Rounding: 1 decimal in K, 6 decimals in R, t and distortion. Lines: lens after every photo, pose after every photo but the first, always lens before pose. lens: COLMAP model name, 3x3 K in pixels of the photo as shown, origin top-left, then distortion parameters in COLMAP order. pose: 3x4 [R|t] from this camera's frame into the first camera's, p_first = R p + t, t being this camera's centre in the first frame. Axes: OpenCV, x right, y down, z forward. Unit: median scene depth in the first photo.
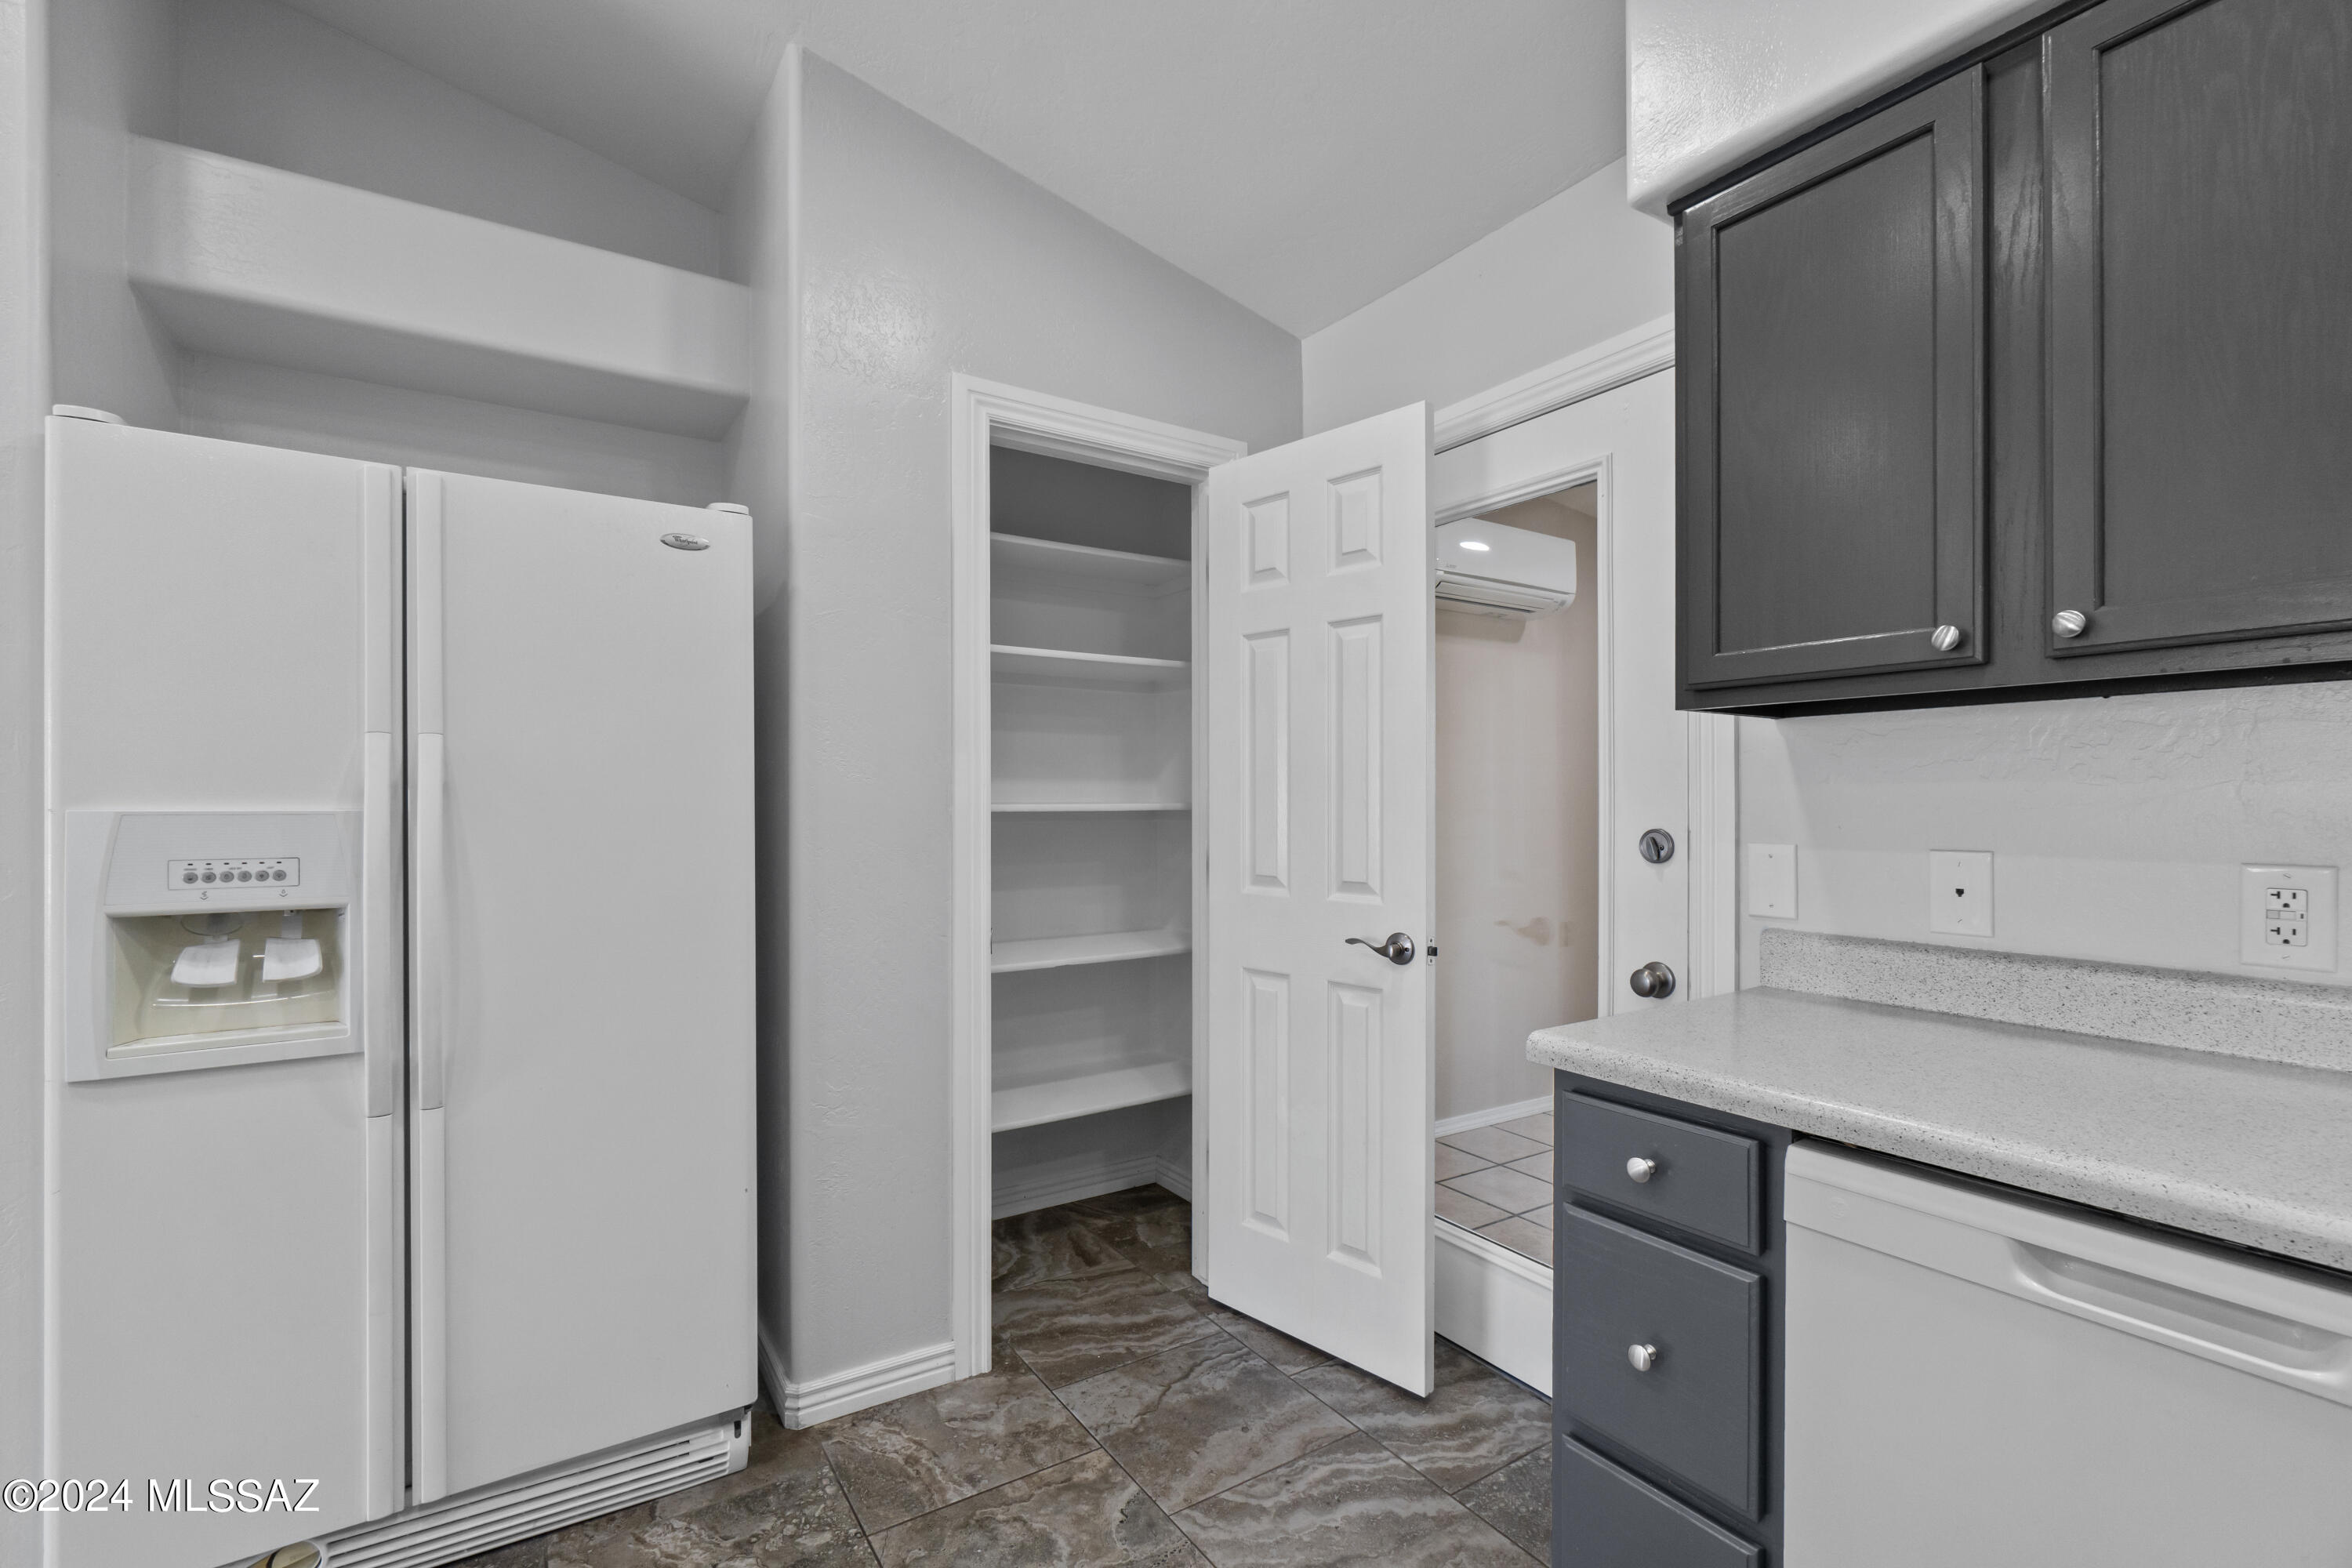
lens RADIAL K [[1020.7, 0, 1172.9], [0, 1020.7, 799.8], [0, 0, 1]] dist [-0.003691, 0.000470]
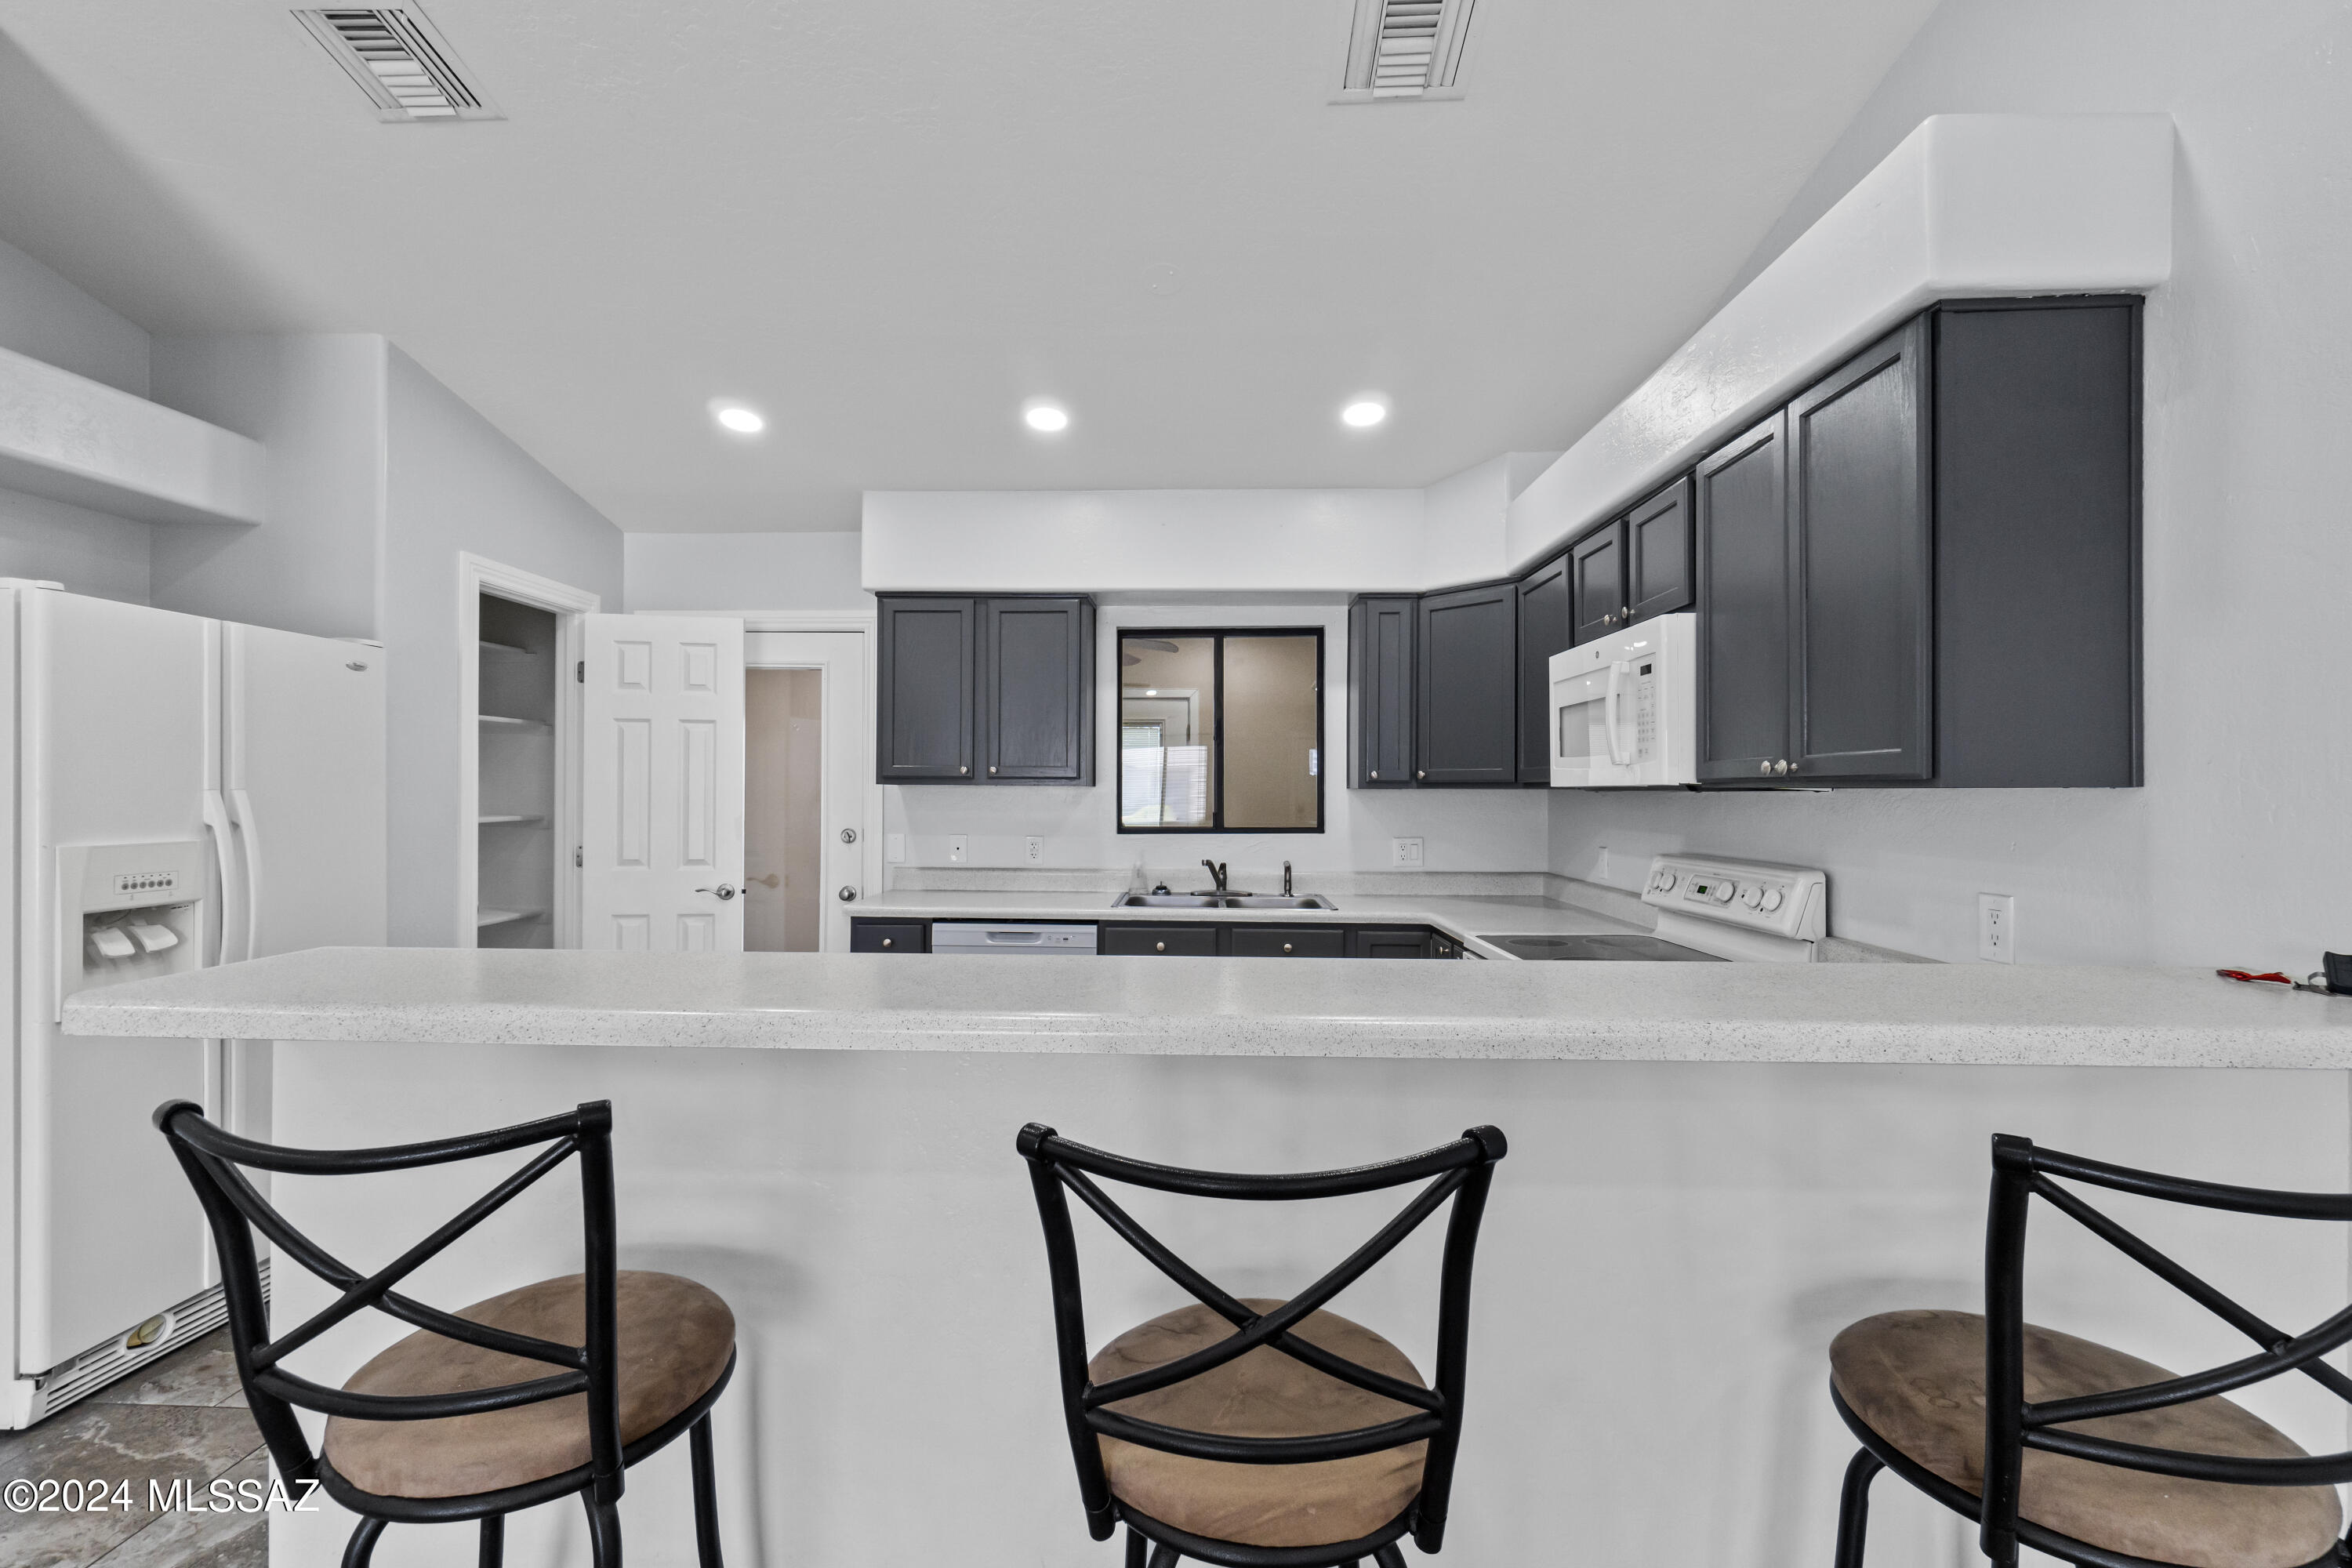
lens RADIAL K [[1020.7, 0, 1172.9], [0, 1020.7, 799.8], [0, 0, 1]] dist [-0.003691, 0.000470]
pose [[0.569003, -0.003230, 0.822329, -1.072622], [-0.008281, 0.999919, 0.009658, -0.068818], [-0.822294, -0.012305, 0.568930, -0.979557]]
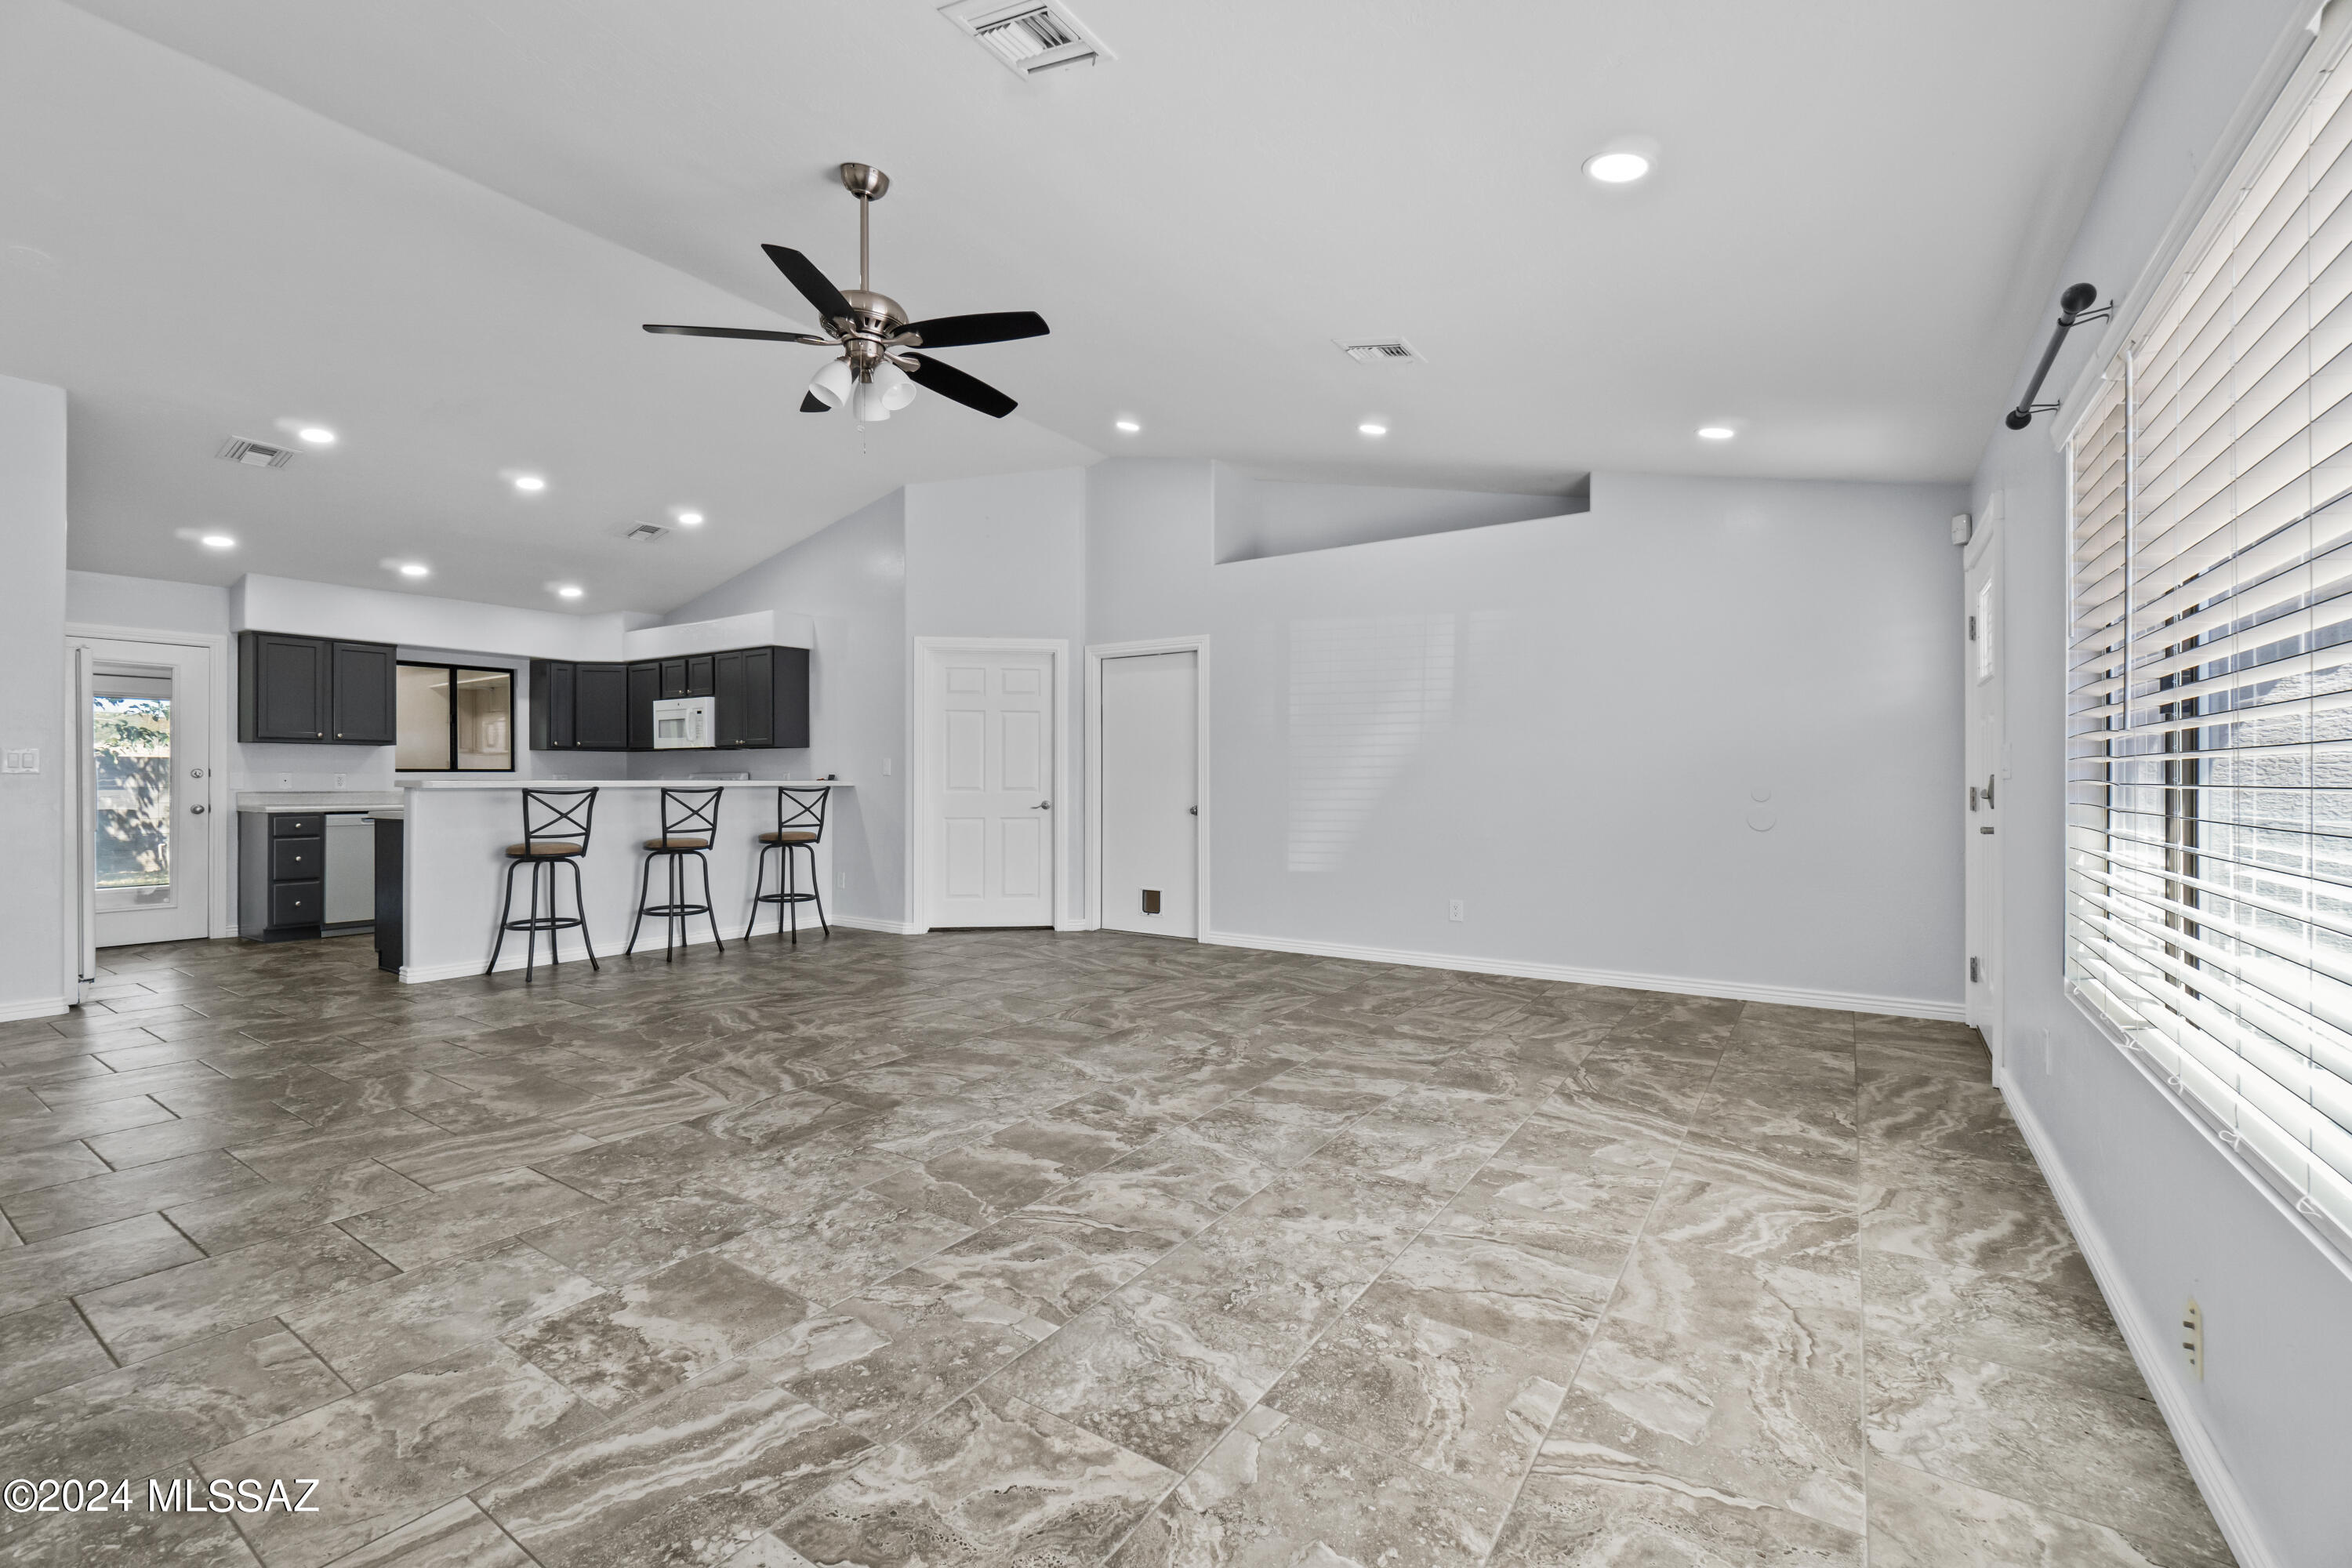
lens RADIAL K [[1004.6, 0, 1169.5], [0, 1004.6, 783.2], [0, 0, 1]] dist [-0.001579, -0.000126]
pose [[-0.393729, -0.006026, 0.919207, -4.585757], [-0.005070, 0.999978, 0.004384, 0.051163], [-0.919213, -0.002934, -0.393751, -0.884952]]
